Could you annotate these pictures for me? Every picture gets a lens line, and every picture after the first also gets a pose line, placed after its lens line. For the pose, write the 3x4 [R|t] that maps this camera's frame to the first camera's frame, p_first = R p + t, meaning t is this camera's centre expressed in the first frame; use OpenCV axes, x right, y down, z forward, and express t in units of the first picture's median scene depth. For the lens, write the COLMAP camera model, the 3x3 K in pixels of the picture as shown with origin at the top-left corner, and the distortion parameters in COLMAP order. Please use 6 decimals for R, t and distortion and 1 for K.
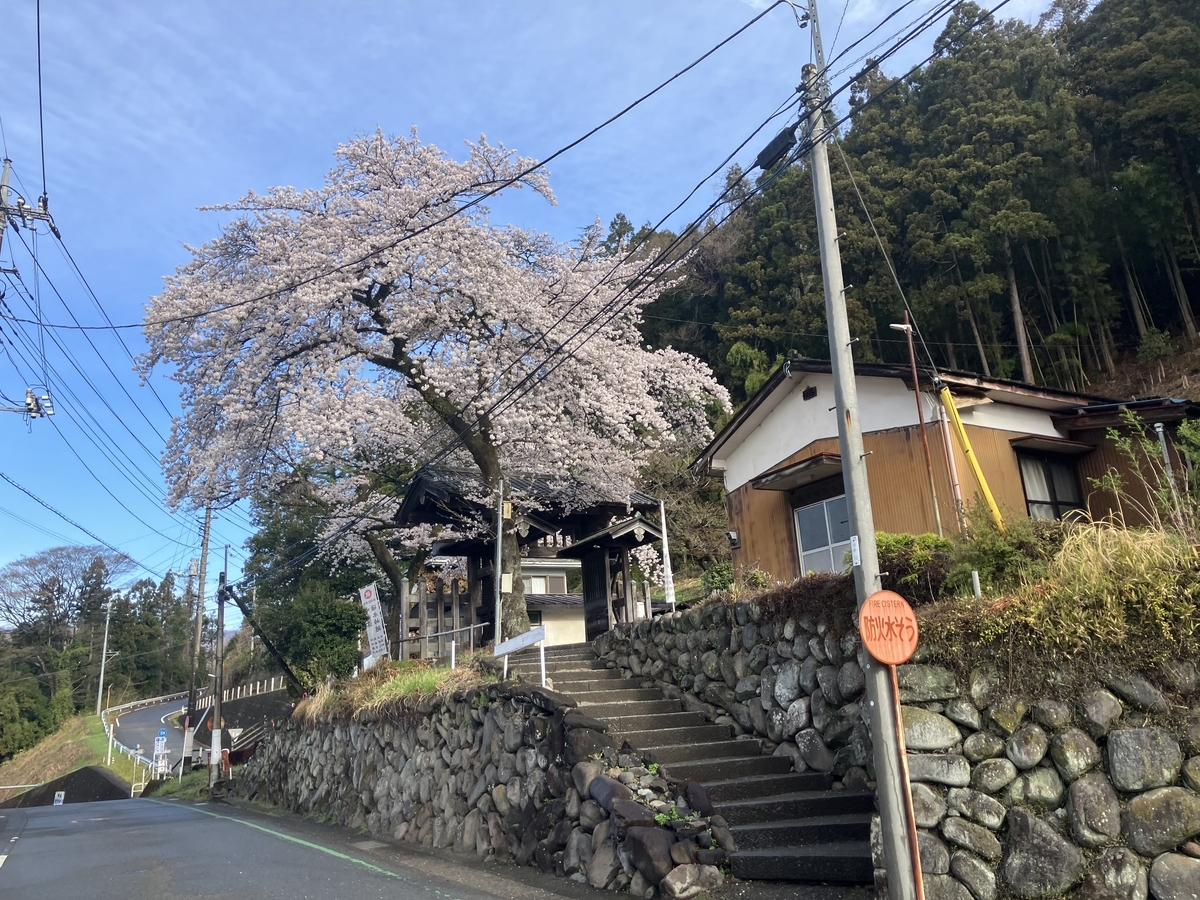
lens RADIAL K [[980.6, 0, 599.6], [0, 980.6, 448.0], [0, 0, 1]] dist [0.044949, 0.001575]
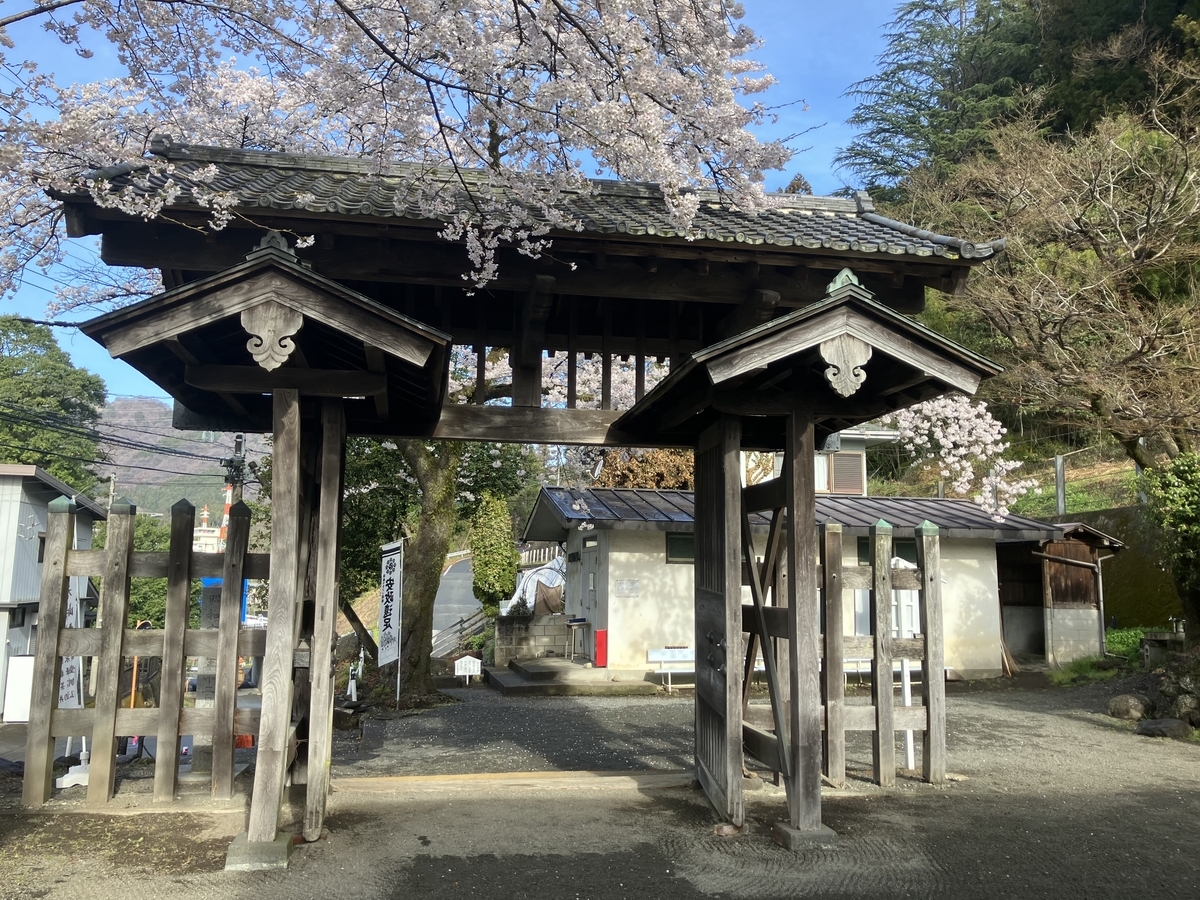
lens RADIAL K [[980.6, 0, 598.5], [0, 980.6, 450.5], [0, 0, 1]] dist [0.044949, 0.001575]
pose [[0.925747, 0.025509, -0.377283, 0.054935], [0.030643, 0.989380, 0.142084, 0.053157], [0.376901, -0.143095, 0.915134, 0.552803]]
